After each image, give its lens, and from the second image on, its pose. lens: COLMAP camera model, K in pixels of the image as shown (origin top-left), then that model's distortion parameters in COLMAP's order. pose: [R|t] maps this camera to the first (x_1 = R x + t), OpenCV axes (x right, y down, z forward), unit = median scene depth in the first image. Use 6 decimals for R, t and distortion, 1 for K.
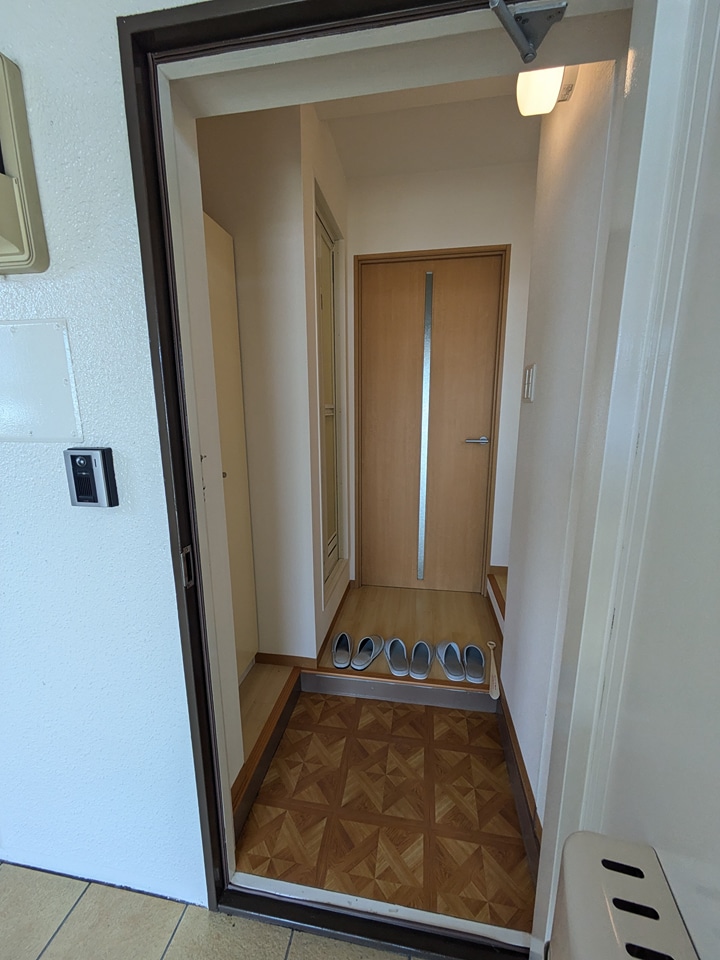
lens RADIAL K [[383.9, 0, 360.8], [0, 383.9, 485.8], [0, 0, 1]] dist [-0.002207, 0.002707]
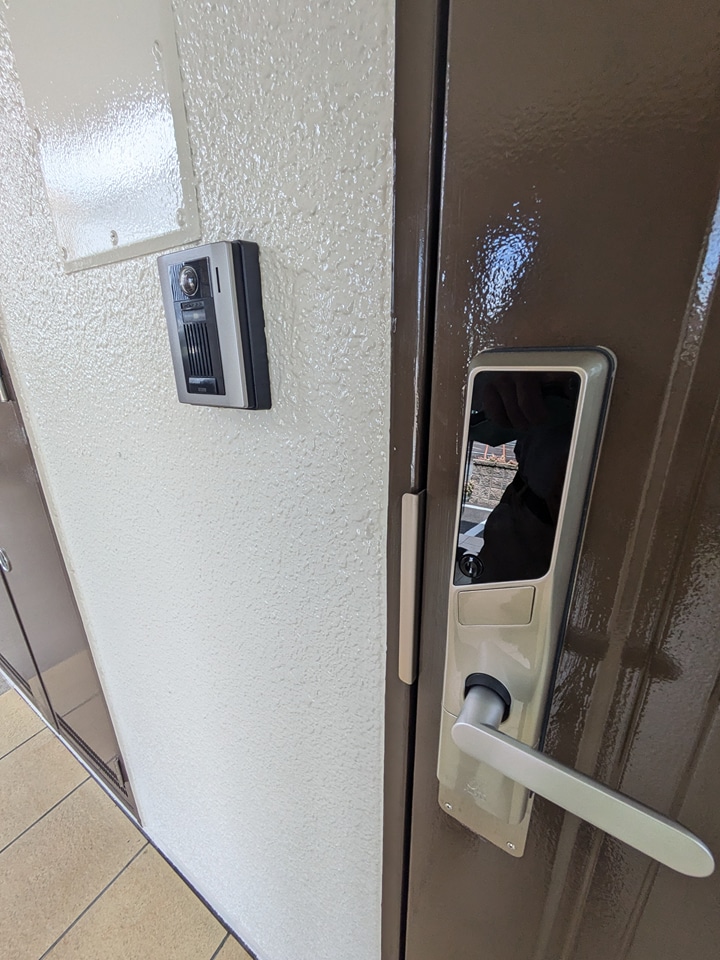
lens RADIAL K [[383.9, 0, 363.7], [0, 383.9, 482.3], [0, 0, 1]] dist [-0.002207, 0.002707]
pose [[0.923604, 0.122728, -0.363171, -0.399404], [-0.074289, 0.986710, 0.144514, 0.063582], [0.376081, -0.106494, 0.920447, 0.679643]]
